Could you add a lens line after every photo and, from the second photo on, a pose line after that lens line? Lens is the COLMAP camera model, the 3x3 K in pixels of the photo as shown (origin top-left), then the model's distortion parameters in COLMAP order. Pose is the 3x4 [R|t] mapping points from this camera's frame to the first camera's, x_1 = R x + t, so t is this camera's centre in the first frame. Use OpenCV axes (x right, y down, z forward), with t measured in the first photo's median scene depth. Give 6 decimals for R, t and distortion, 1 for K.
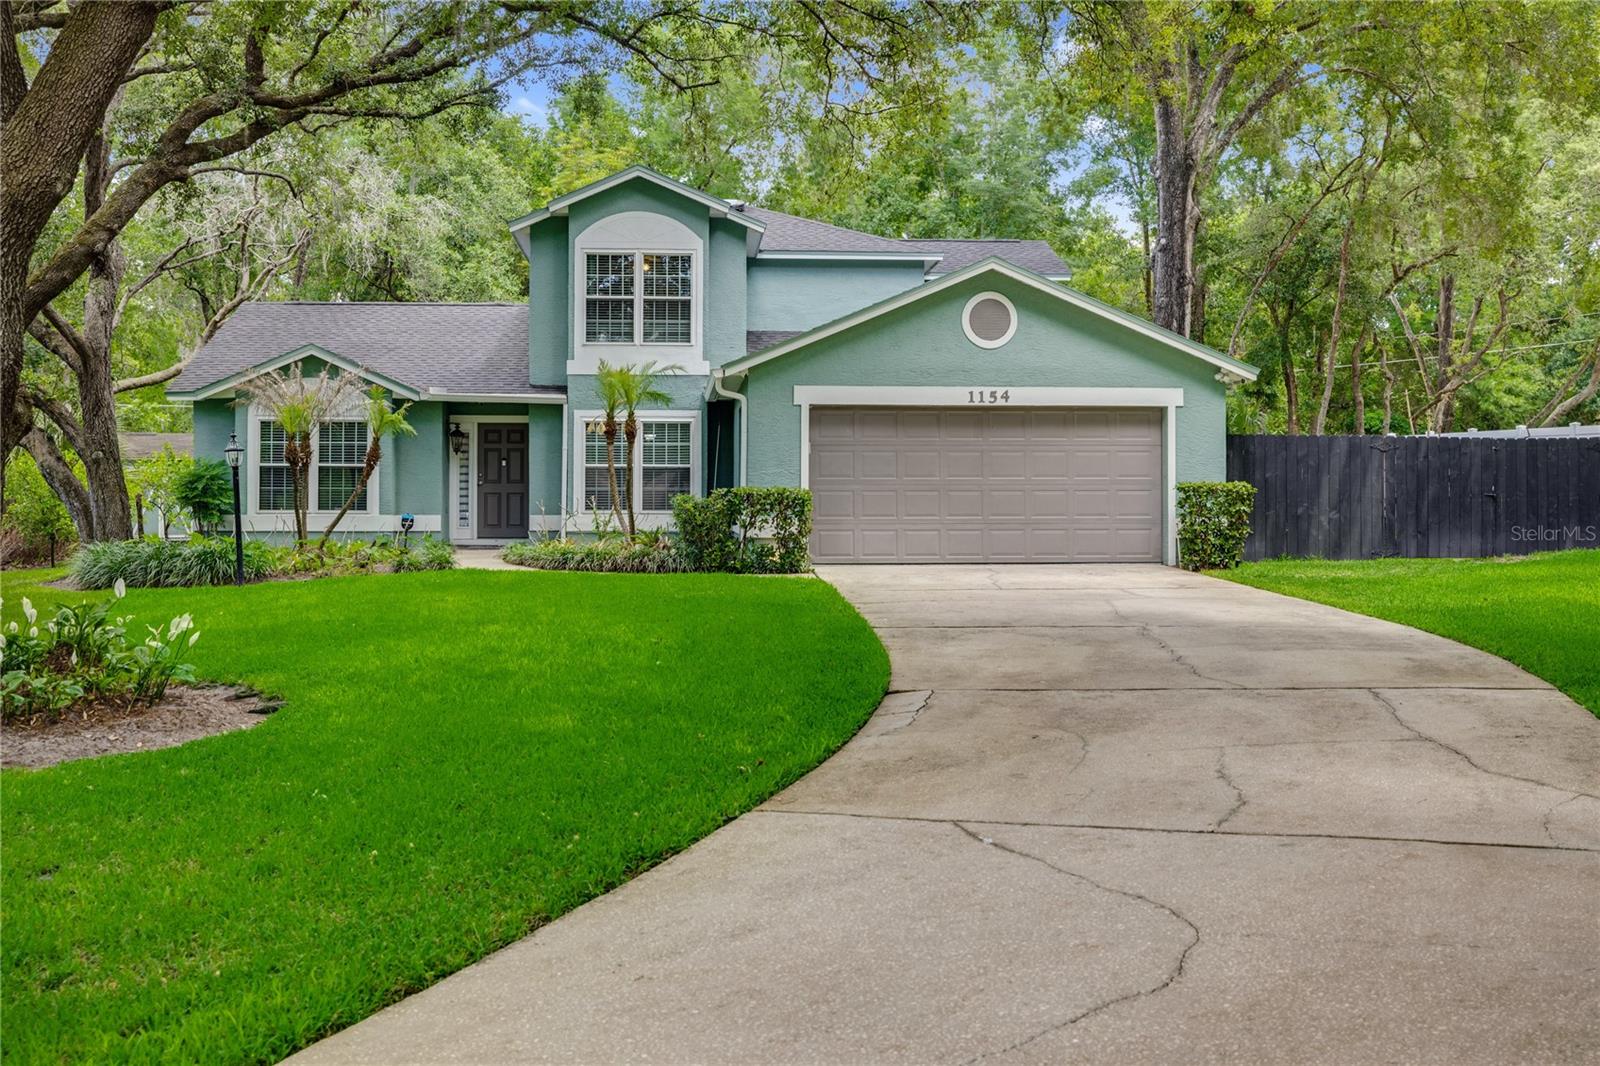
lens RADIAL K [[1820.2, 0, 796.3], [0, 1820.2, 483.9], [0, 0, 1]] dist [0.005678, 0.003968]
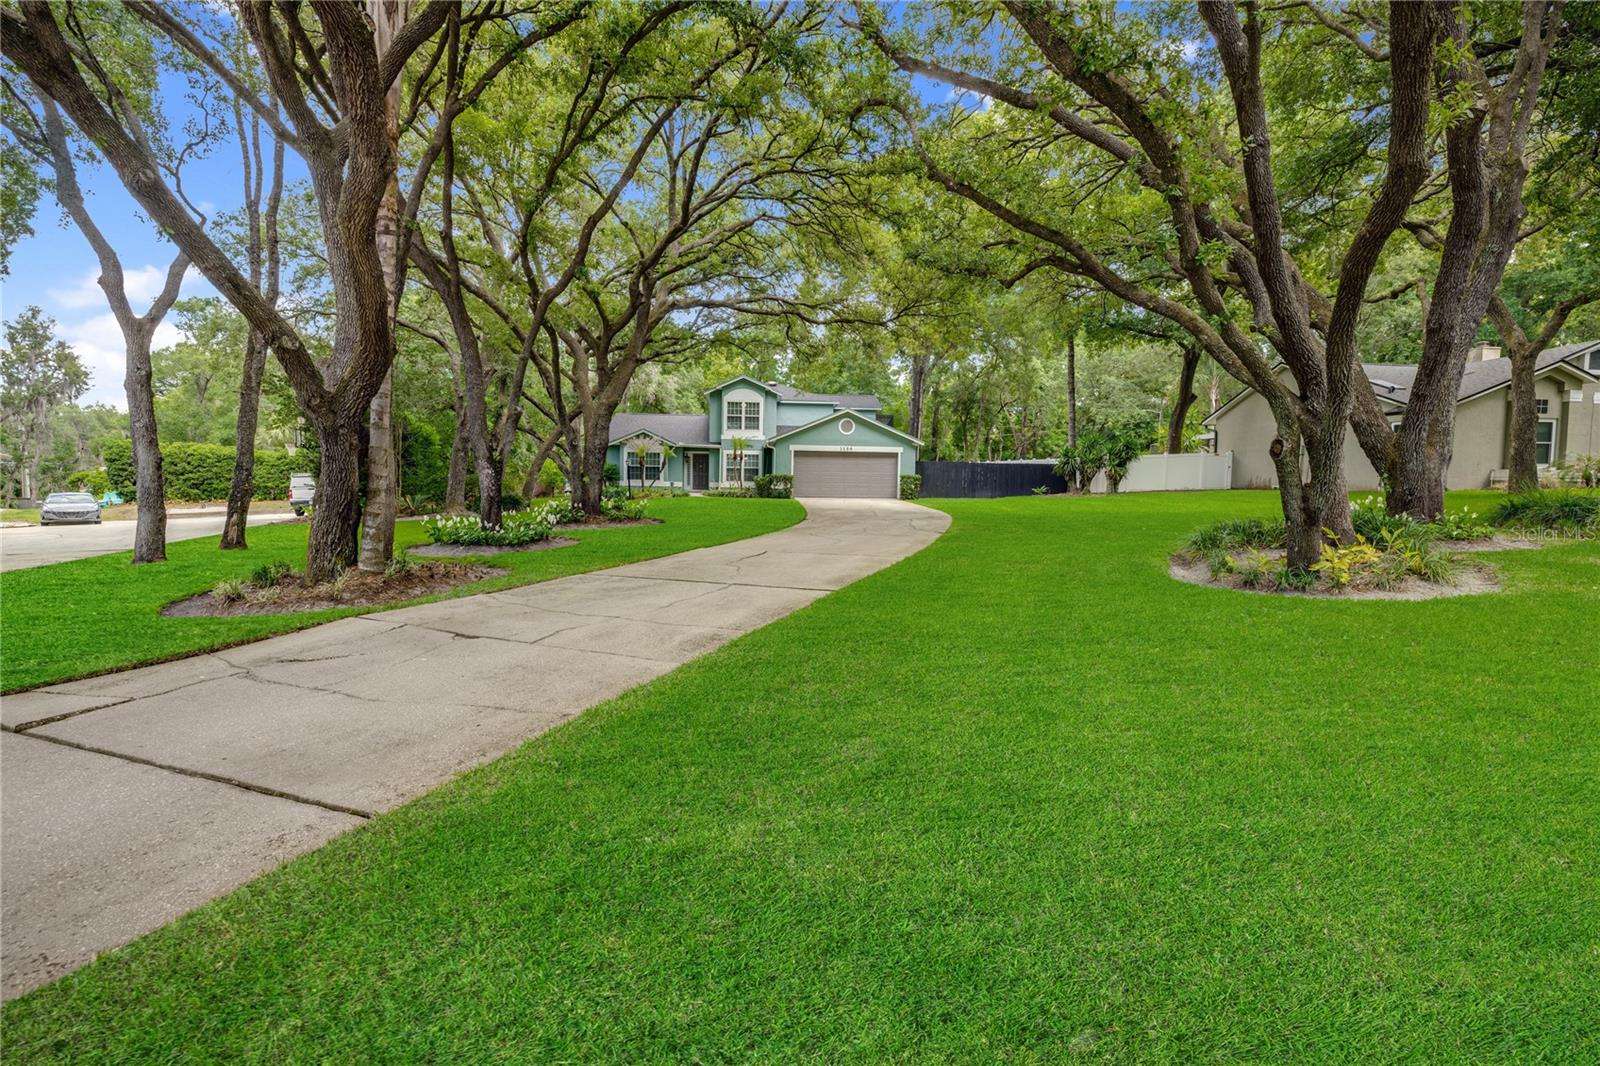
lens RADIAL K [[776.9, 0, 800.0], [0, 776.9, 533.0], [0, 0, 1]] dist [0.004709, 0.000045]
pose [[0.999883, 0.015258, 0.000668, 0.017019], [-0.015267, 0.997293, 0.071922, 0.005286], [0.000431, -0.071923, 0.997410, -0.403224]]
